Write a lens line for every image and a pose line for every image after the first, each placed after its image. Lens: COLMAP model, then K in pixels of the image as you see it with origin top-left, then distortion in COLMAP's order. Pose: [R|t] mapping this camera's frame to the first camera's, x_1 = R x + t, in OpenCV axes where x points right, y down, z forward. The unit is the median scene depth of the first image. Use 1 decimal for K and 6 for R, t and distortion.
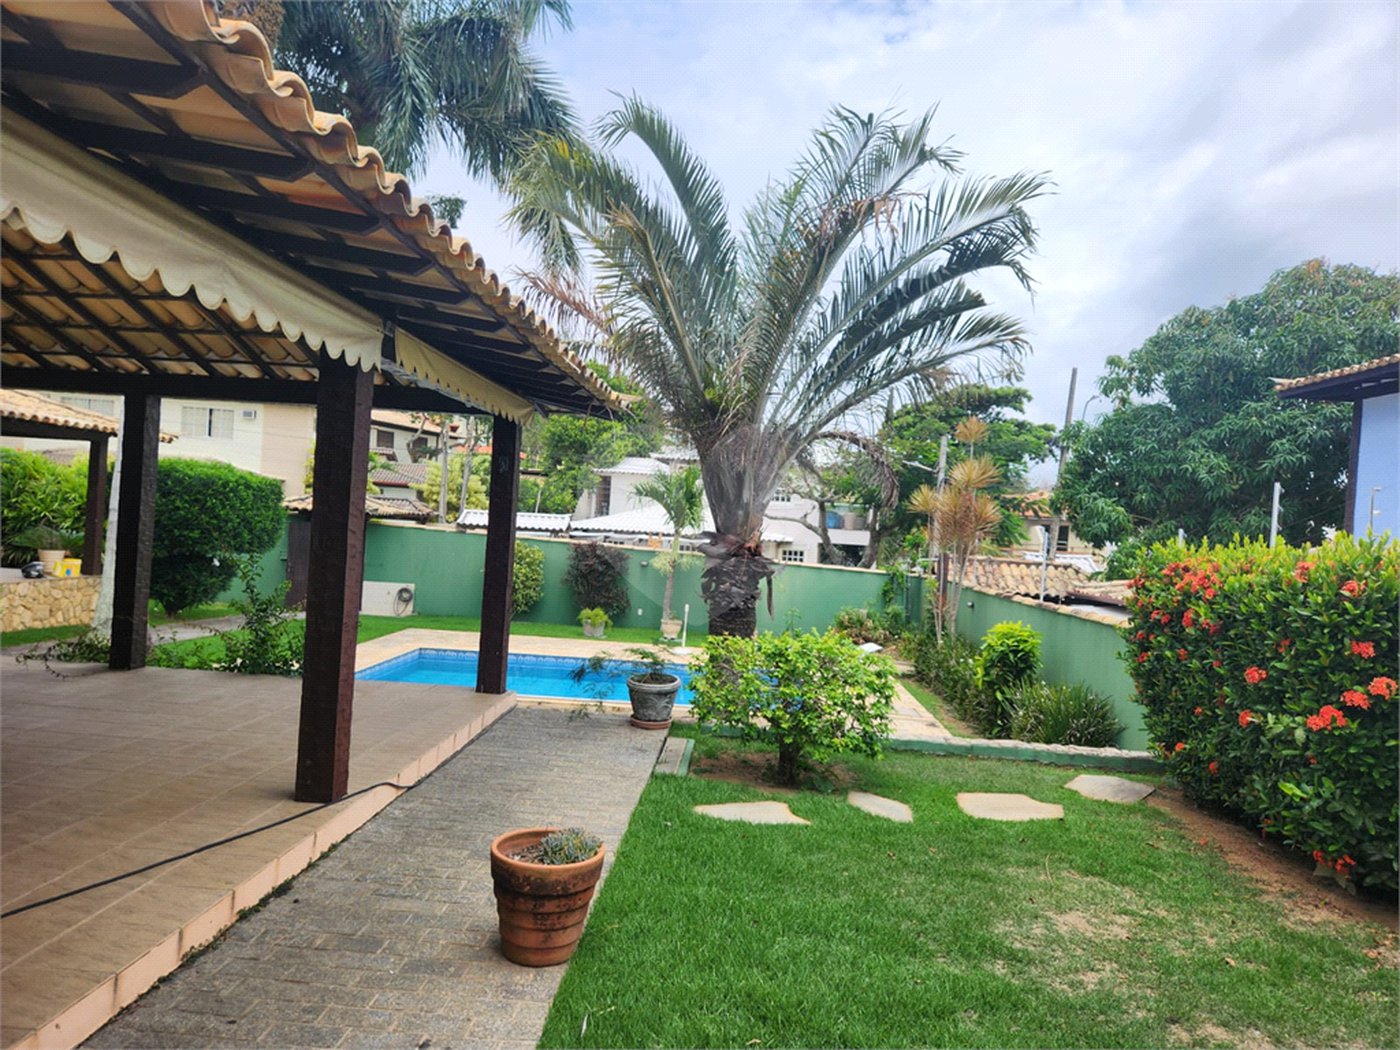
lens RADIAL K [[939.6, 0, 697.4], [0, 939.6, 532.8], [0, 0, 1]] dist [0.086477, -0.083045]
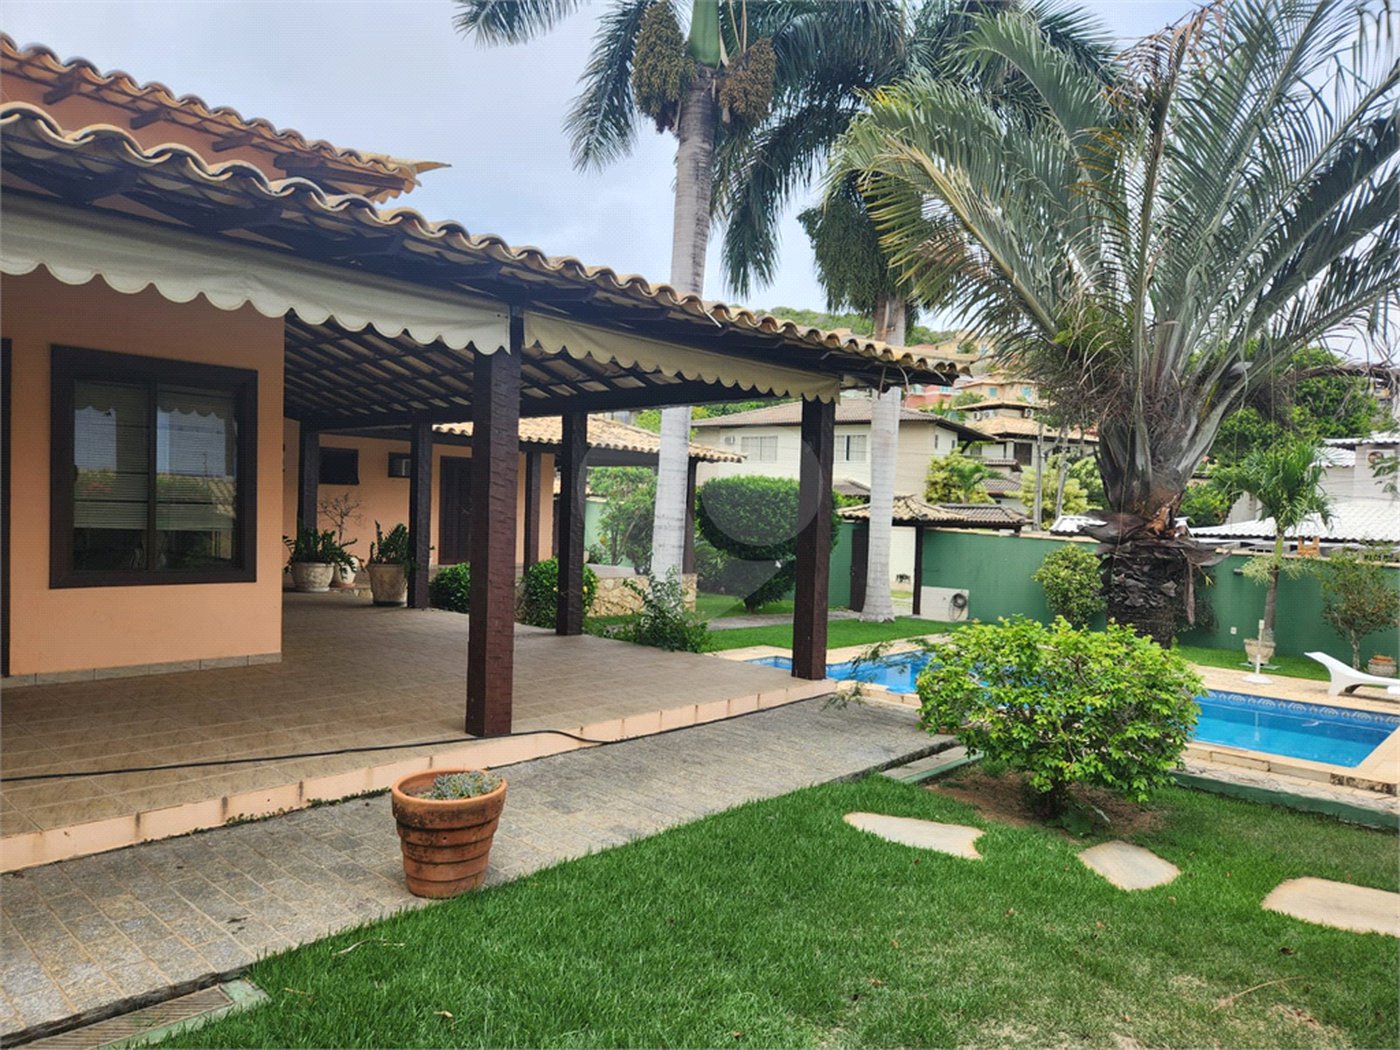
lens RADIAL K [[939.6, 0, 697.4], [0, 939.6, 532.8], [0, 0, 1]] dist [0.086477, -0.083045]
pose [[0.759510, -0.021596, -0.650137, 0.180517], [0.008175, 0.999687, -0.023658, 0.022406], [0.650444, 0.012654, 0.759449, 0.101091]]
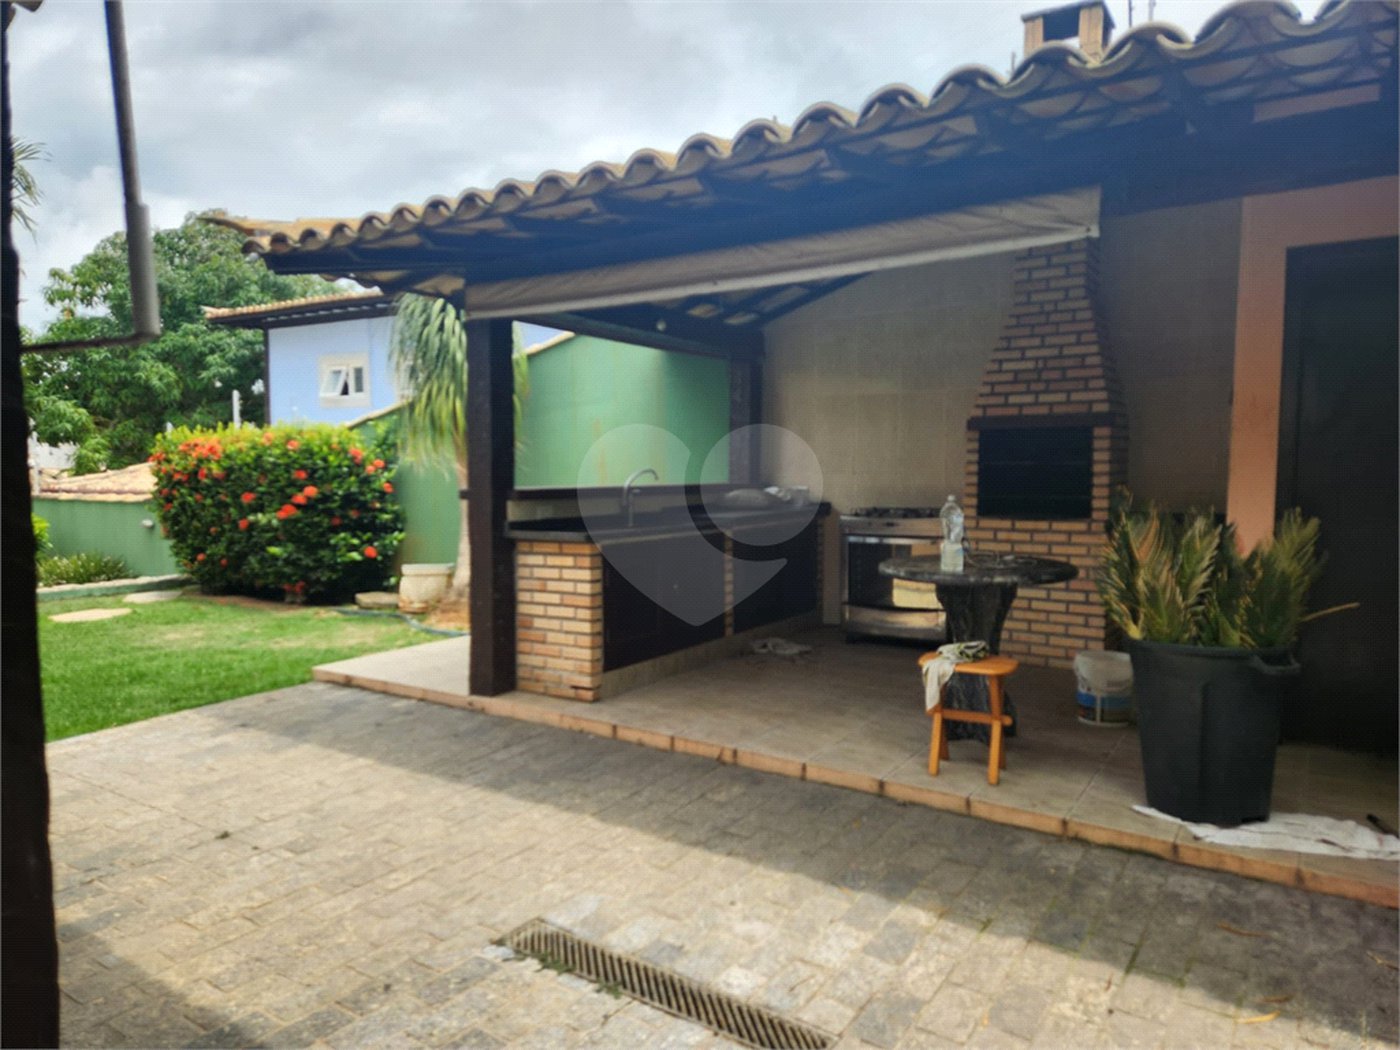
lens RADIAL K [[939.6, 0, 697.4], [0, 939.6, 532.8], [0, 0, 1]] dist [0.086477, -0.083045]
pose [[0.513703, -0.123065, 0.849096, -0.179072], [0.038052, 0.991953, 0.120749, 0.009131], [-0.857124, -0.029719, 0.514253, -0.226921]]
